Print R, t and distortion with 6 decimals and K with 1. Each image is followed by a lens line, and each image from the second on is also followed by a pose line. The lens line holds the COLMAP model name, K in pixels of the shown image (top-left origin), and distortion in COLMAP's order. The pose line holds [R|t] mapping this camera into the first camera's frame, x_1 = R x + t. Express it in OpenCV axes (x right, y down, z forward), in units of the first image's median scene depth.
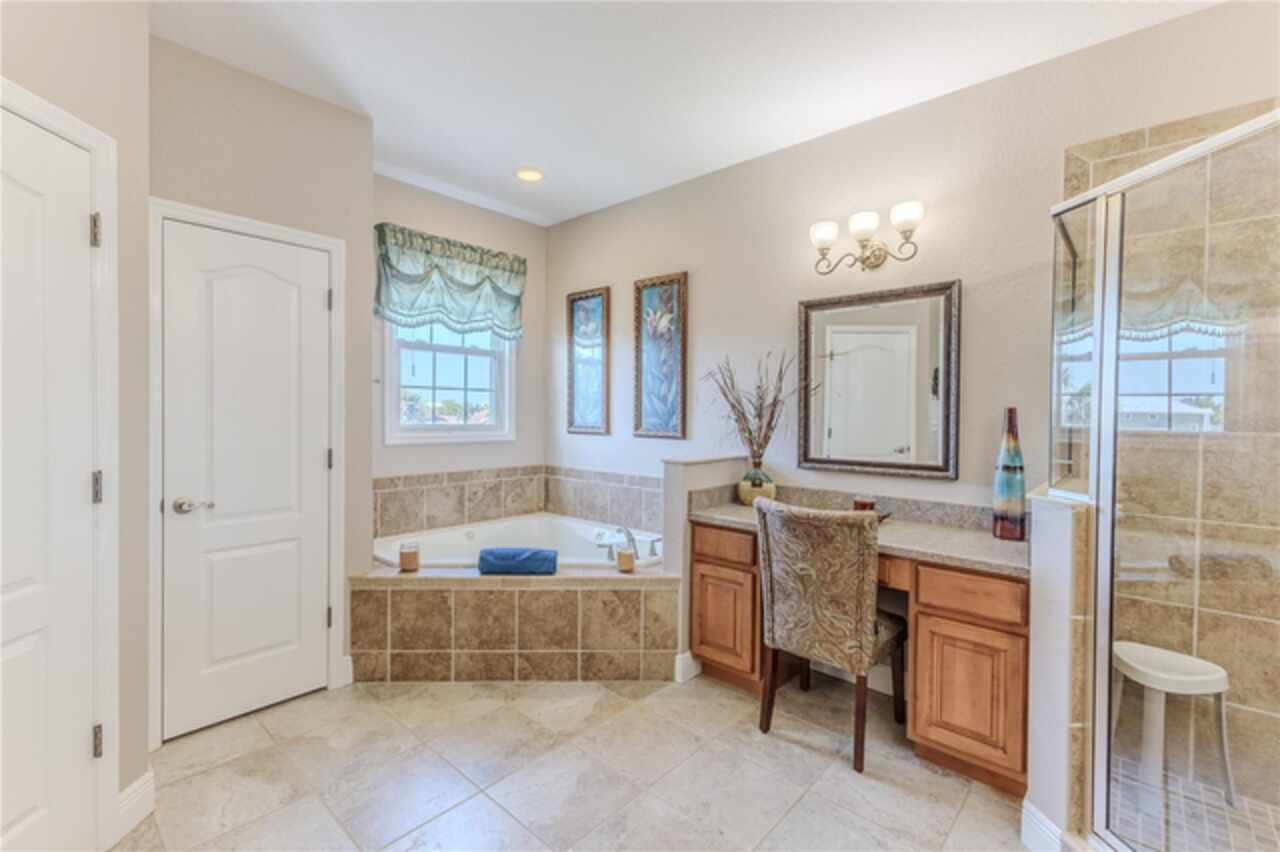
lens RADIAL K [[556.1, 0, 610.4], [0, 556.1, 423.7], [0, 0, 1]] dist [-0.002974, -0.000634]
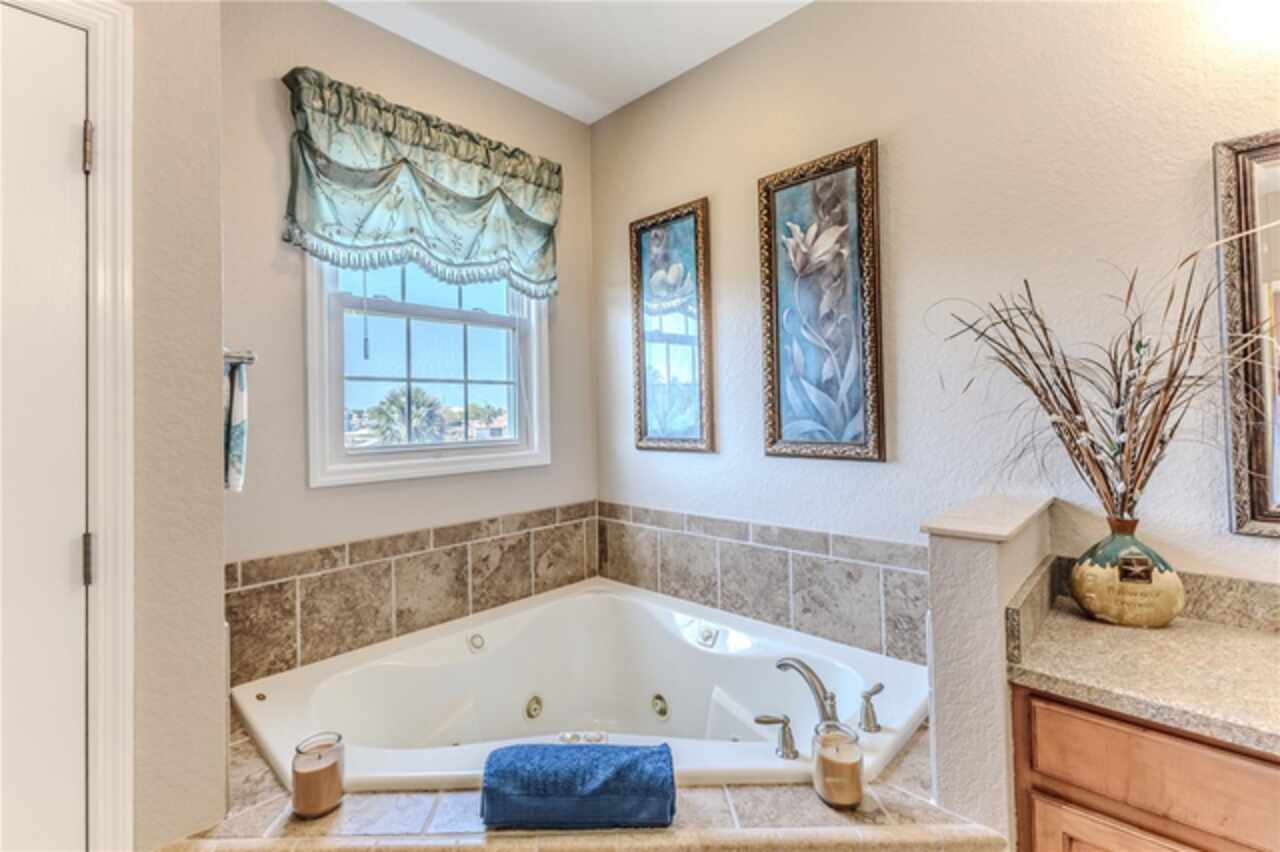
lens RADIAL K [[560.6, 0, 628.2], [0, 560.6, 403.6], [0, 0, 1]] dist [0.001208, 0.000134]
pose [[0.999506, -0.029679, -0.010373, -0.086884], [0.029295, 0.998944, -0.035400, -0.013201], [0.011413, 0.035078, 0.999319, 0.429188]]
